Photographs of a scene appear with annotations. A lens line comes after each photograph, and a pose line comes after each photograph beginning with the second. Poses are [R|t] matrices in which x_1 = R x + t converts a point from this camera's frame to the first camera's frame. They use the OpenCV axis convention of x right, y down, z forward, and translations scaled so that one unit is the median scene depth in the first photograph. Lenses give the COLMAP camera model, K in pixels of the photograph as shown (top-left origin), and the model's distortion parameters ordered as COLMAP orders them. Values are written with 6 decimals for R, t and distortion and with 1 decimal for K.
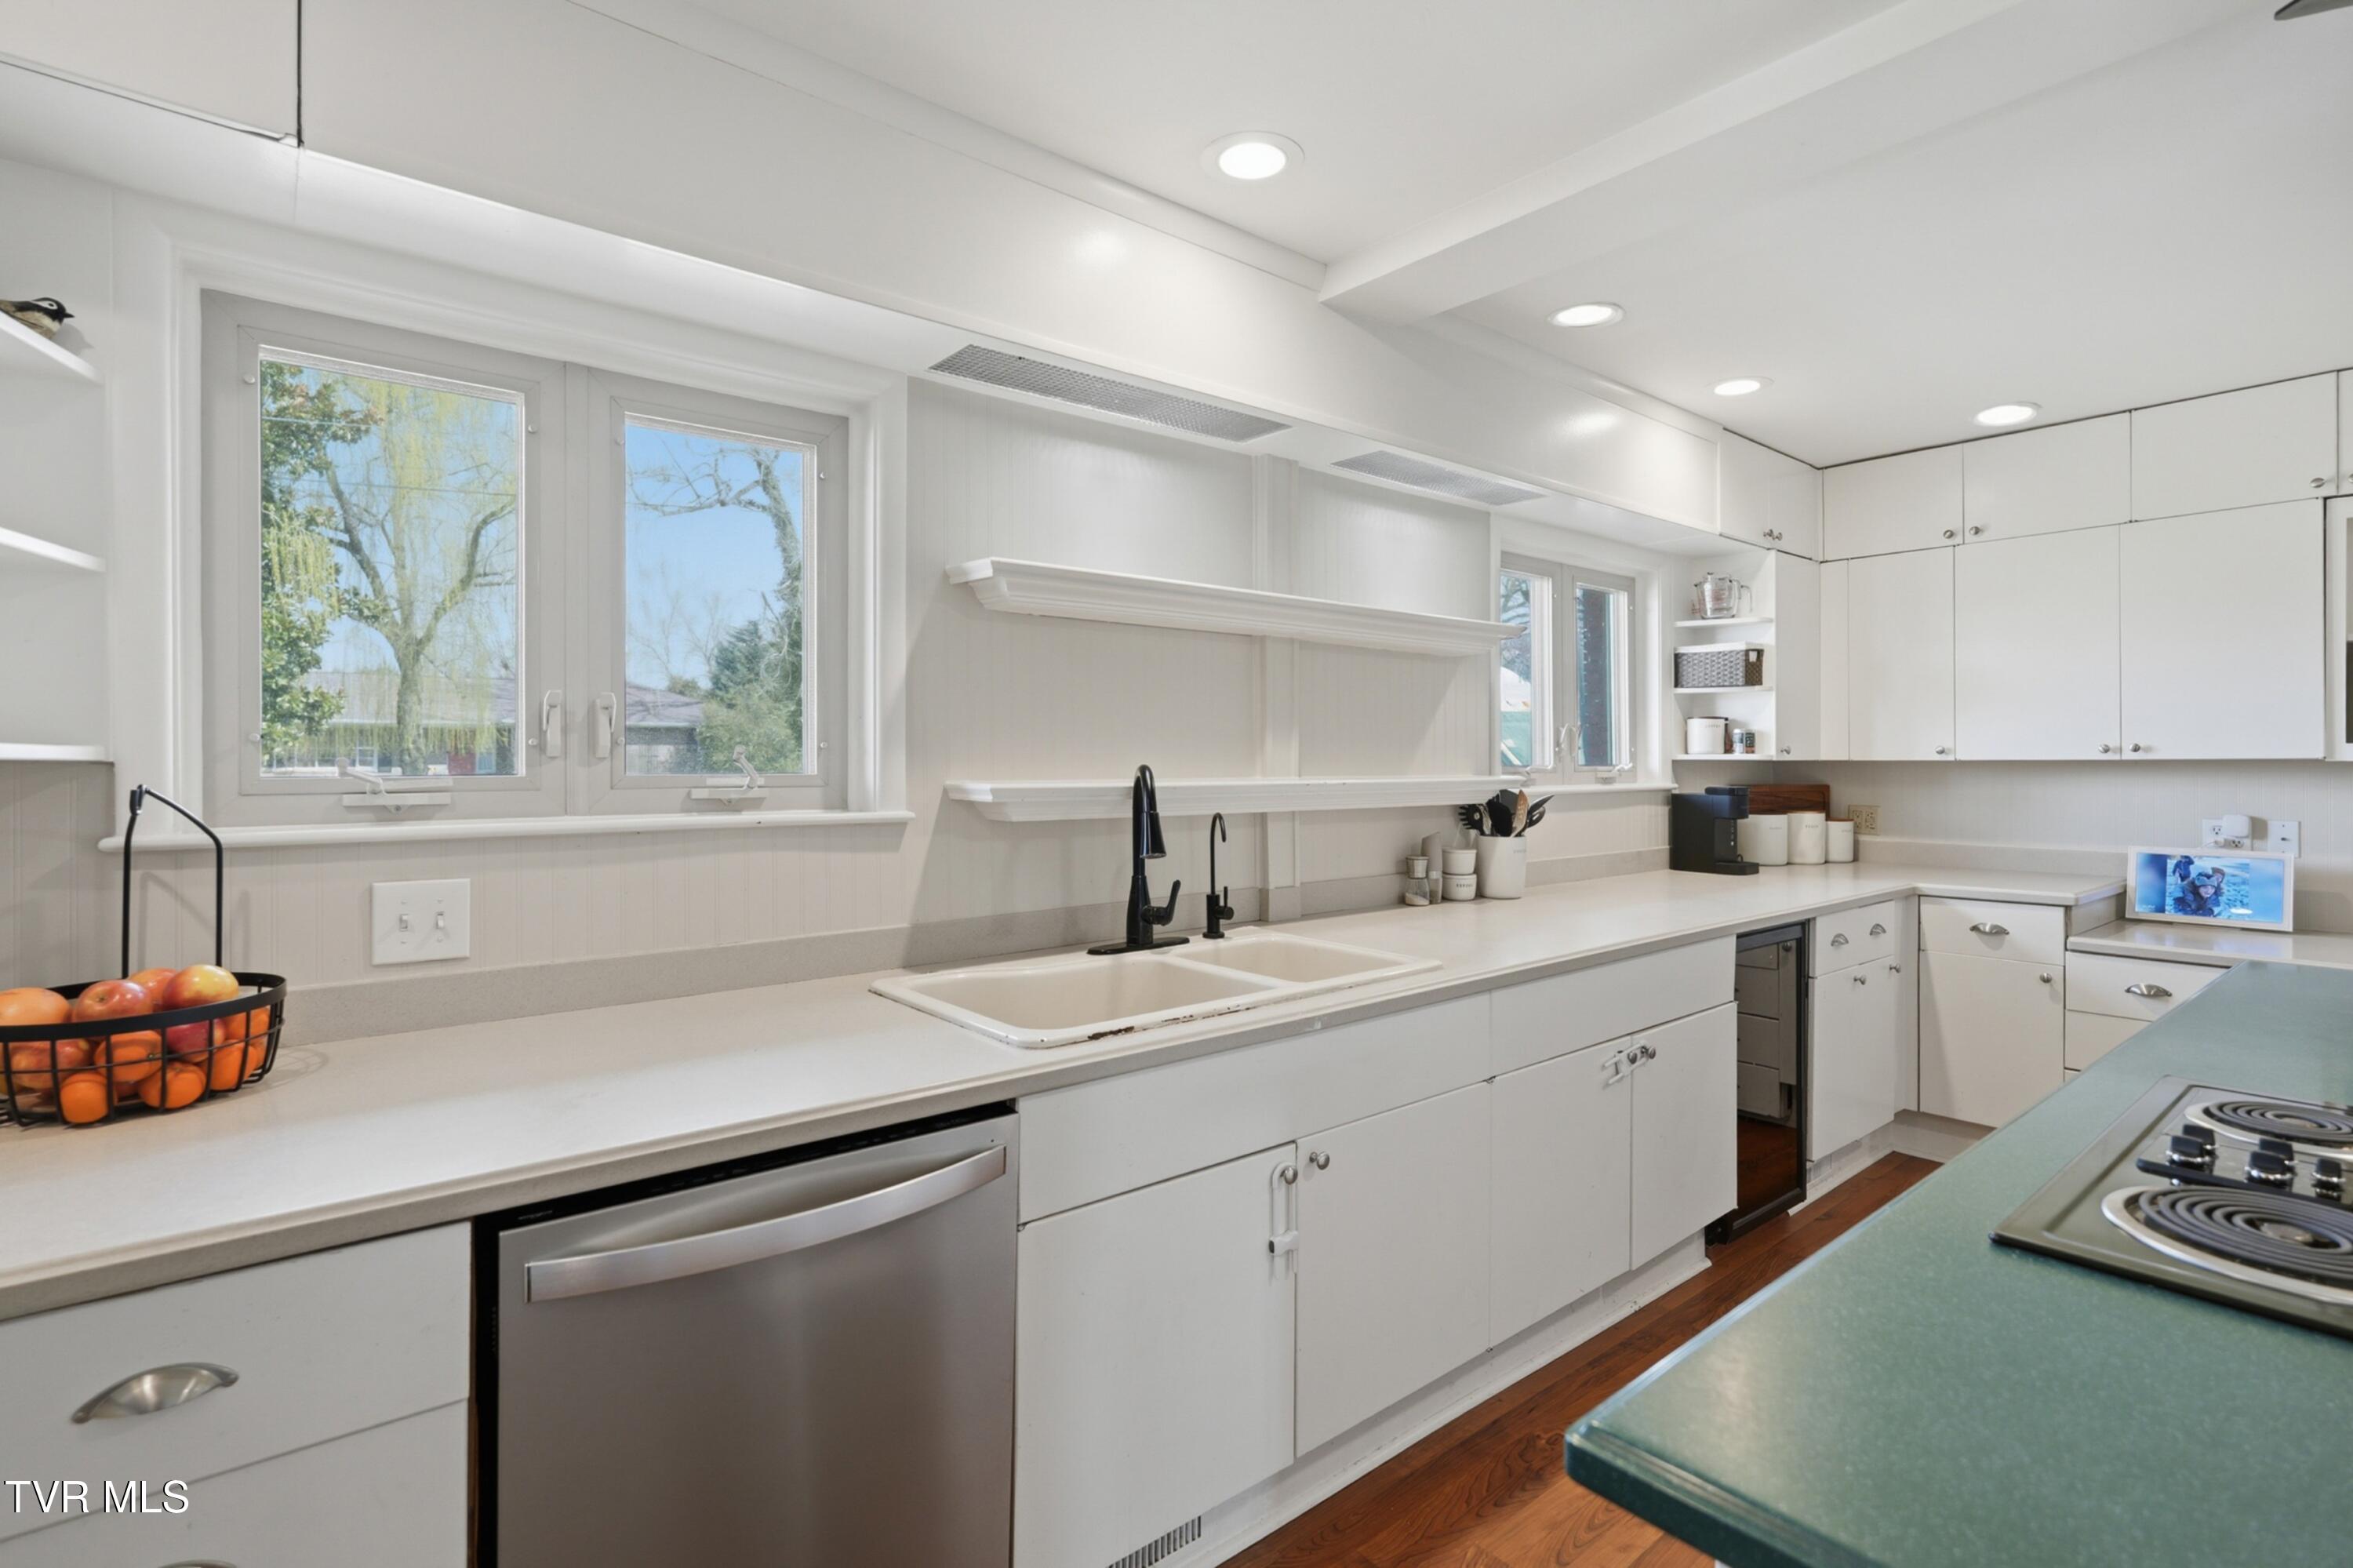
lens RADIAL K [[1108.0, 0, 1182.0], [0, 1108.0, 777.1], [0, 0, 1]] dist [-0.003436, -0.000051]
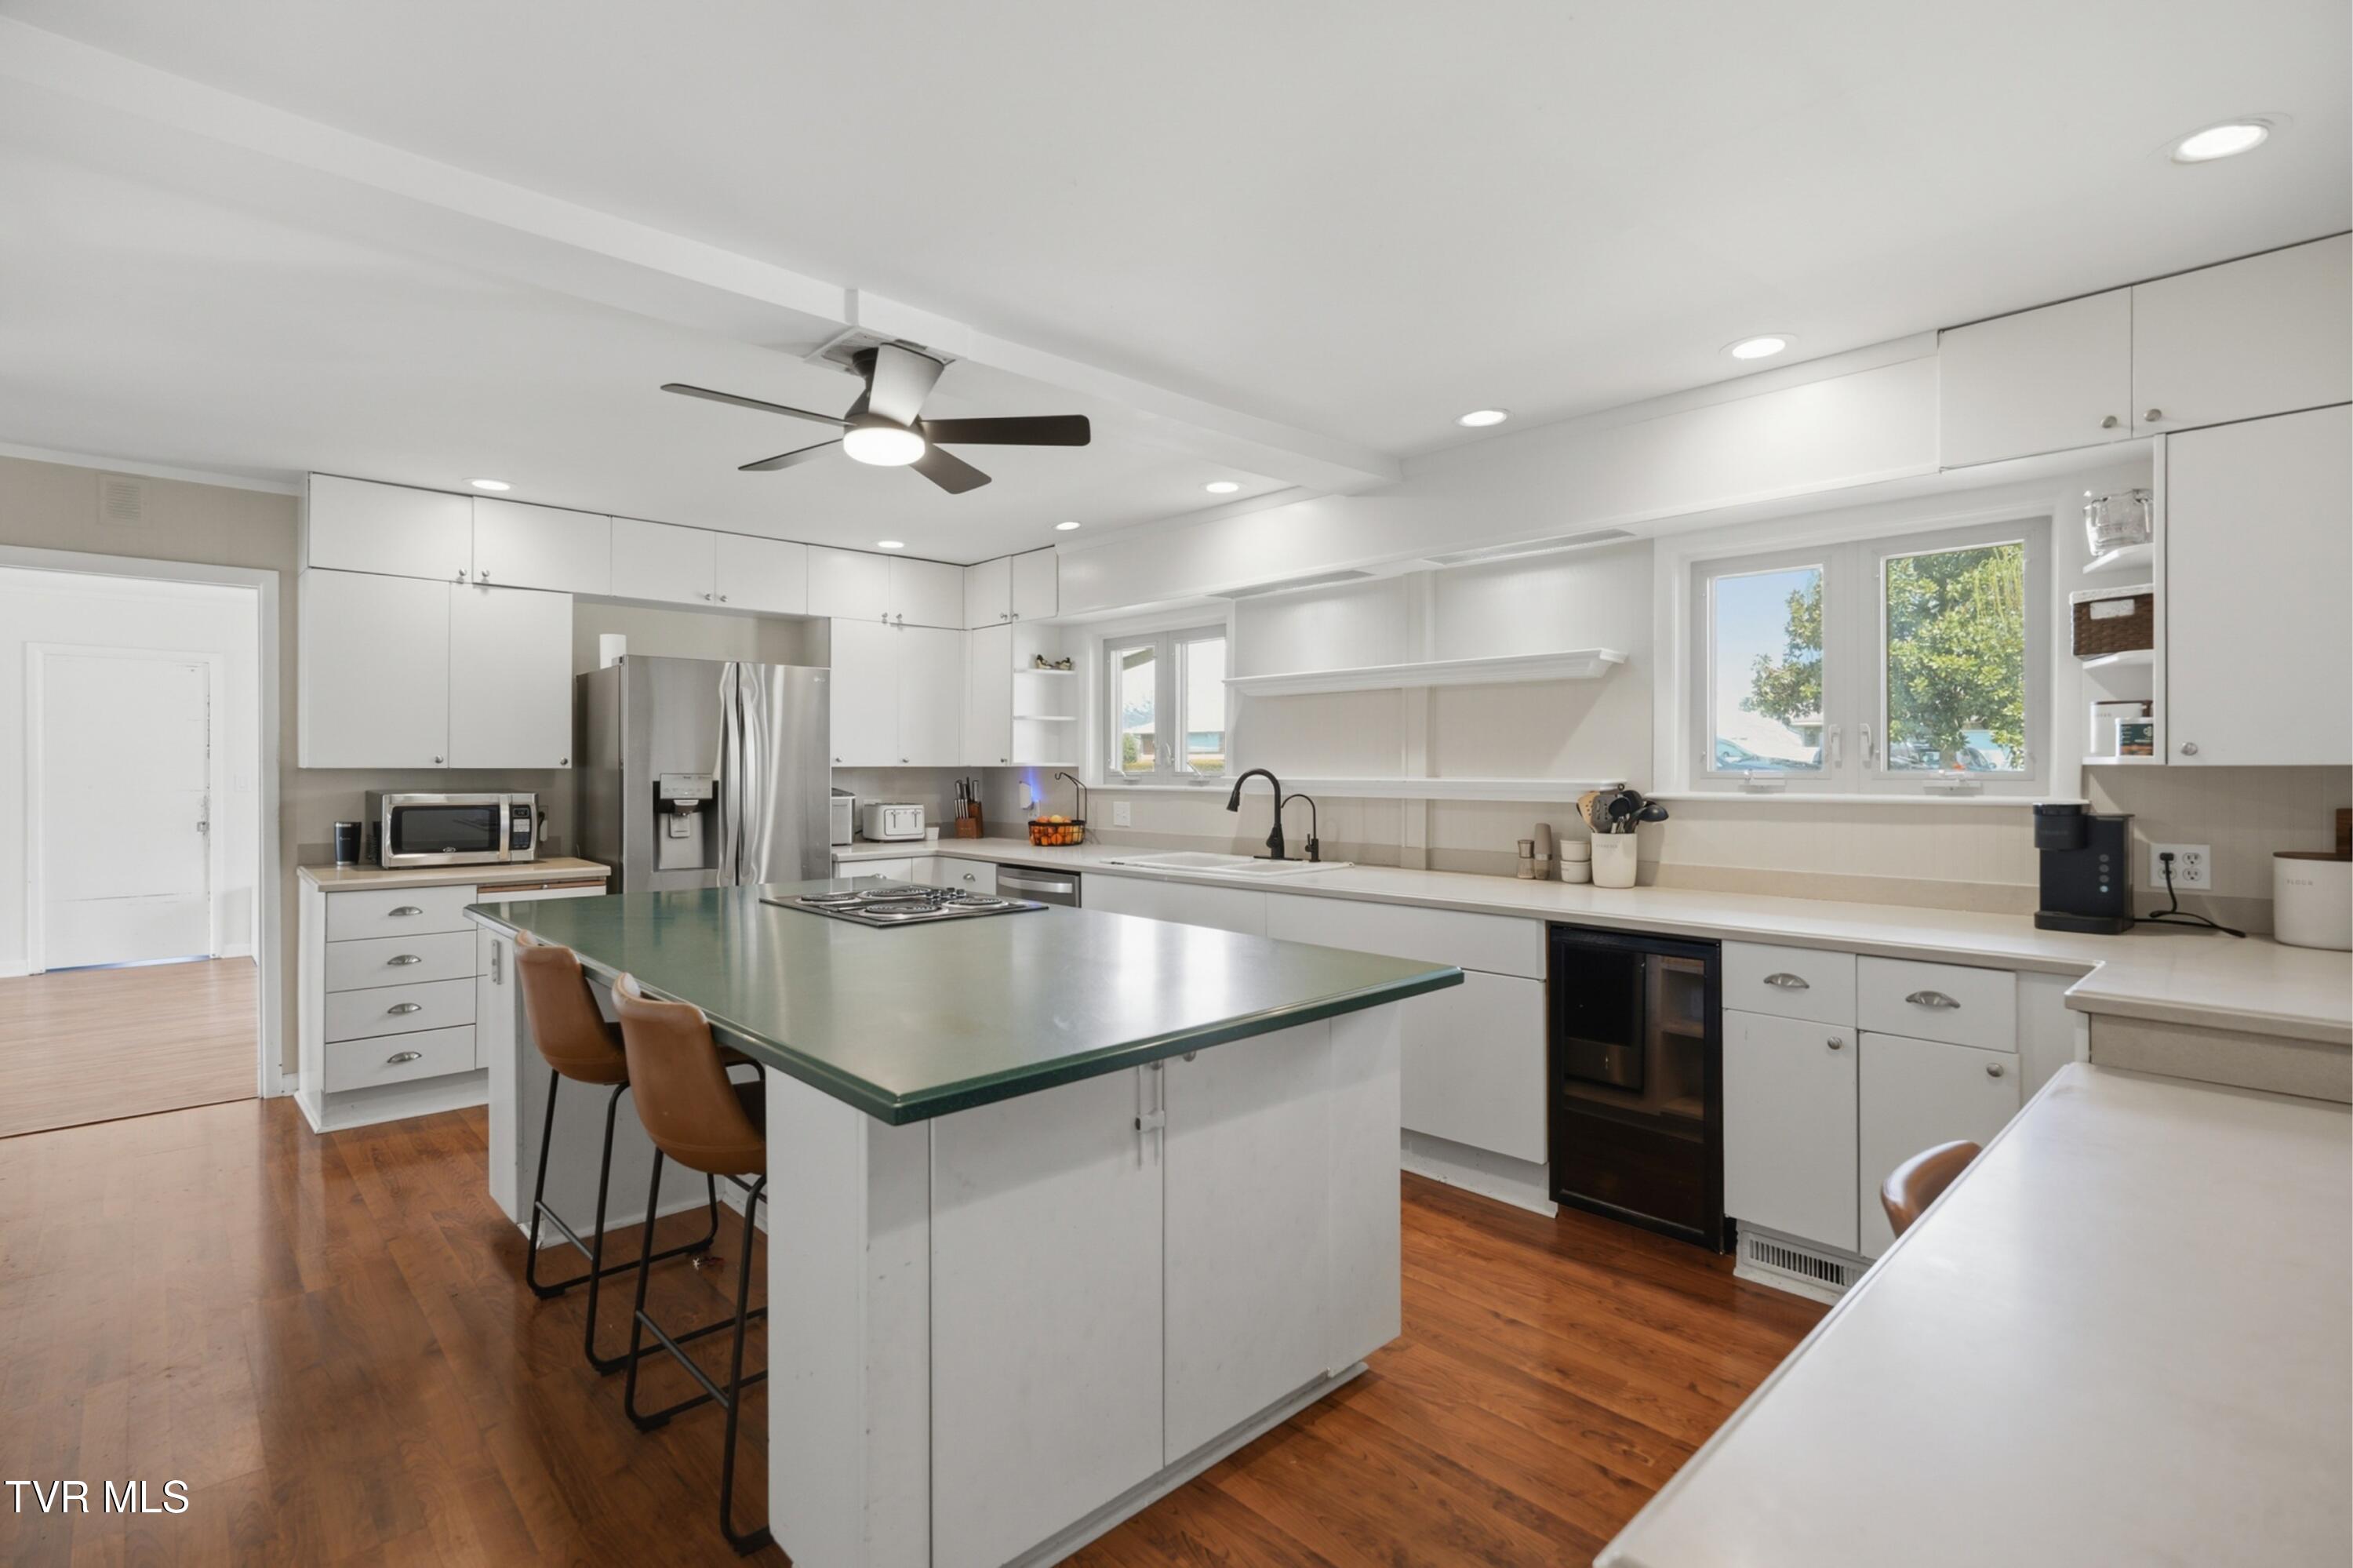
lens RADIAL K [[1108.0, 0, 1182.9], [0, 1108.0, 770.9], [0, 0, 1]] dist [-0.003436, -0.000051]
pose [[0.058394, 0.003687, -0.998287, 1.483864], [-0.010393, 0.999941, 0.003085, -0.009104], [0.998240, 0.010195, 0.058429, 0.528175]]
